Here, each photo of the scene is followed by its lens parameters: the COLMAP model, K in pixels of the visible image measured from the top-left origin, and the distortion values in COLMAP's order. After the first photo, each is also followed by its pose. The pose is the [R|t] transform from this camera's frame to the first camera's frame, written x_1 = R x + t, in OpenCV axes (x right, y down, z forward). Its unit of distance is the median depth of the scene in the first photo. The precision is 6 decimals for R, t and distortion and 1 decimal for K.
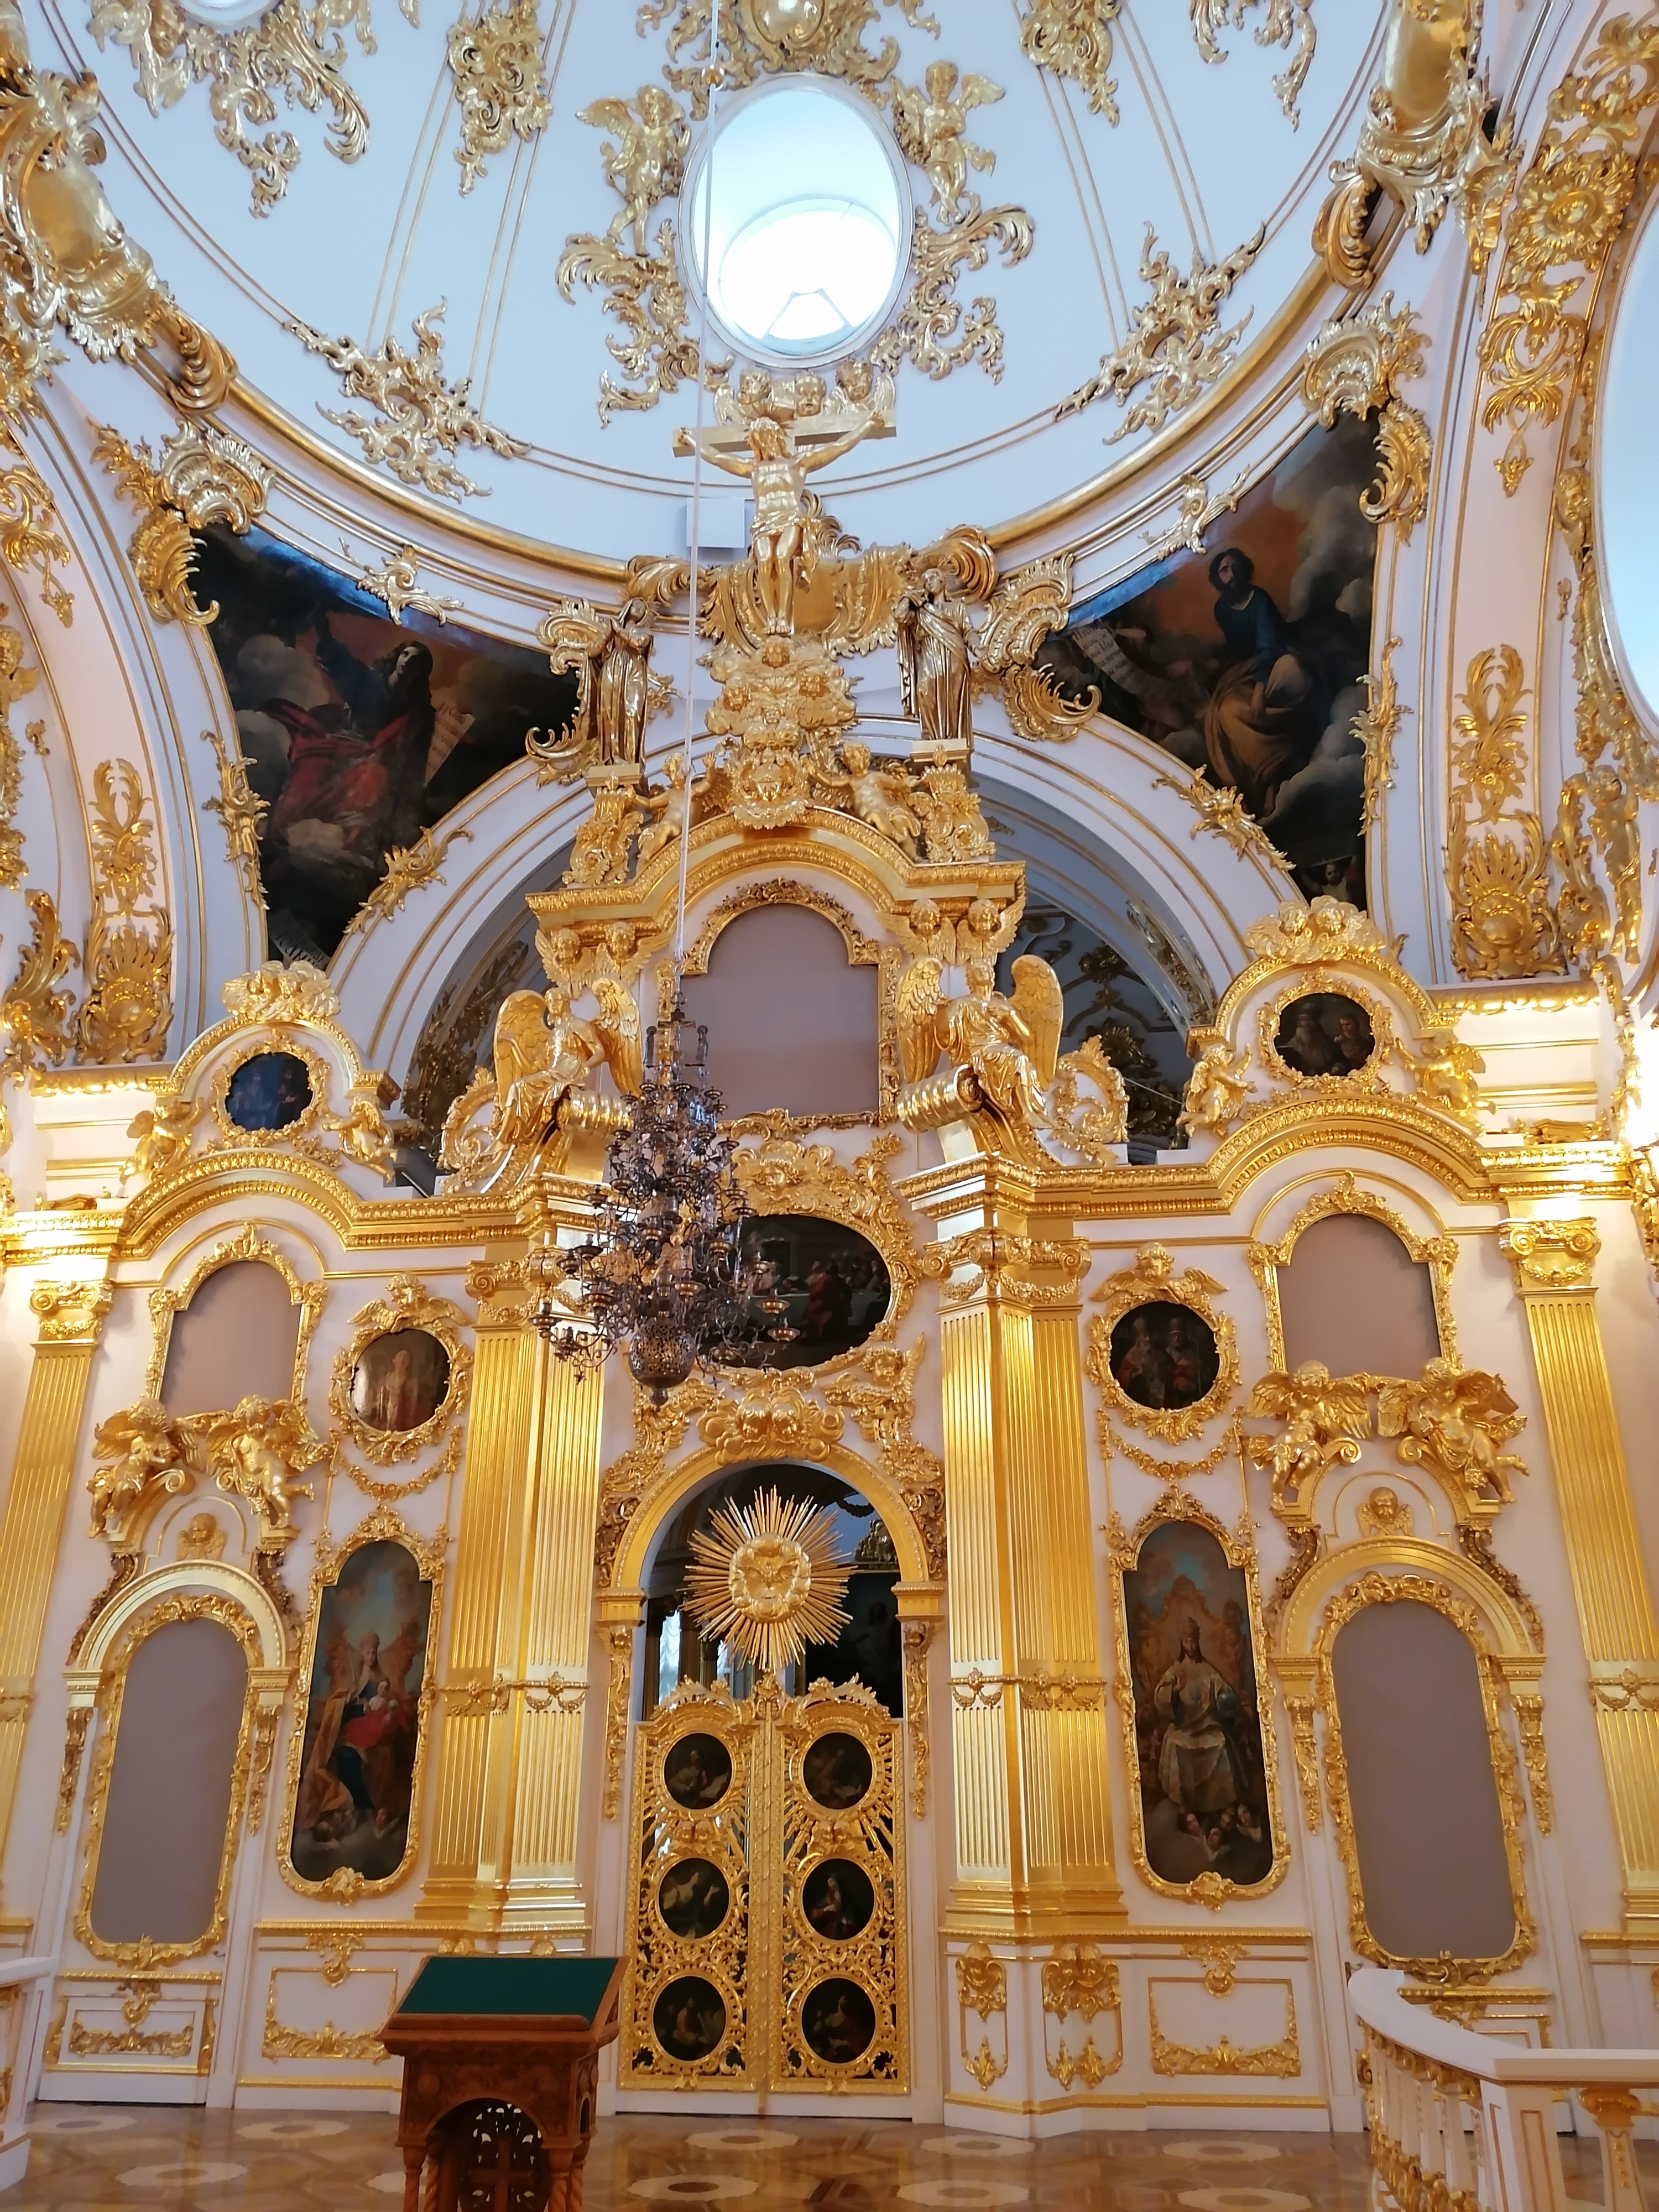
lens RADIAL K [[1668.8, 0, 826.2], [0, 1668.8, 1087.7], [0, 0, 1]] dist [0.099134, -0.109872]
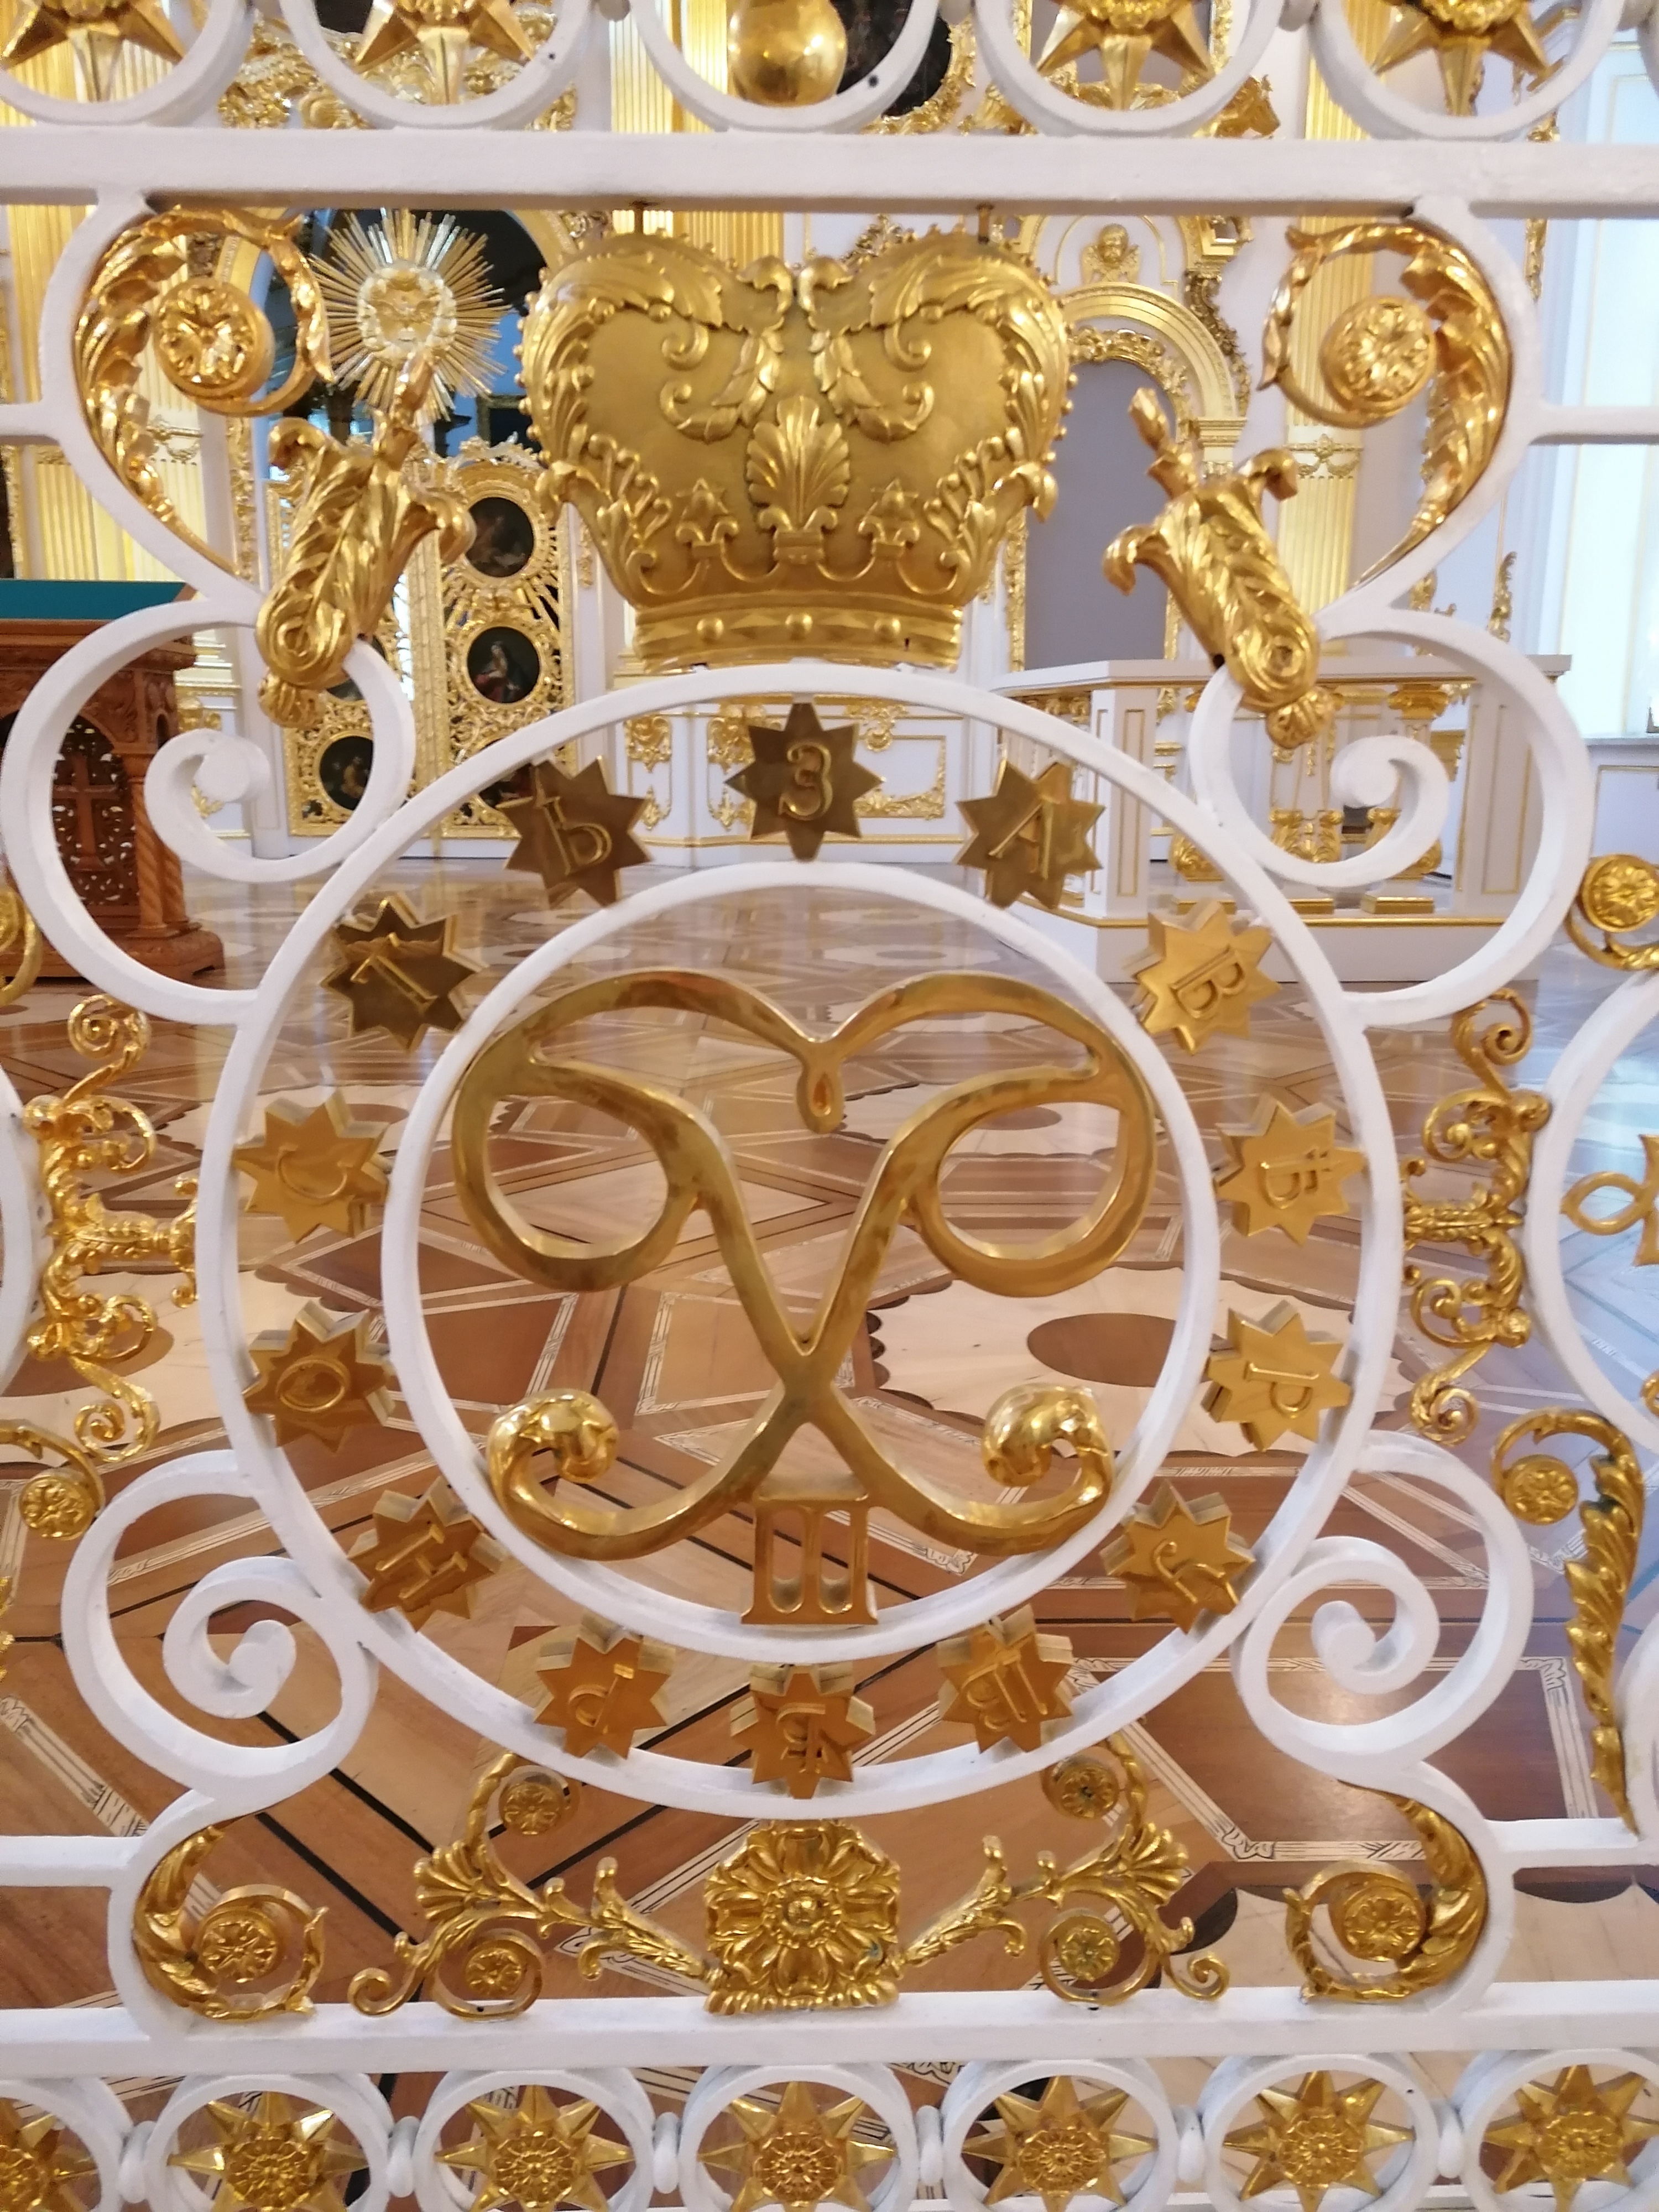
lens RADIAL K [[1668.8, 0, 832.0], [0, 1668.8, 1125.4], [0, 0, 1]] dist [0.099134, -0.109872]
pose [[0.988152, -0.030056, 0.150507, 0.037898], [-0.063879, 0.811122, 0.581379, 0.111385], [-0.139553, -0.584105, 0.799592, 0.043071]]
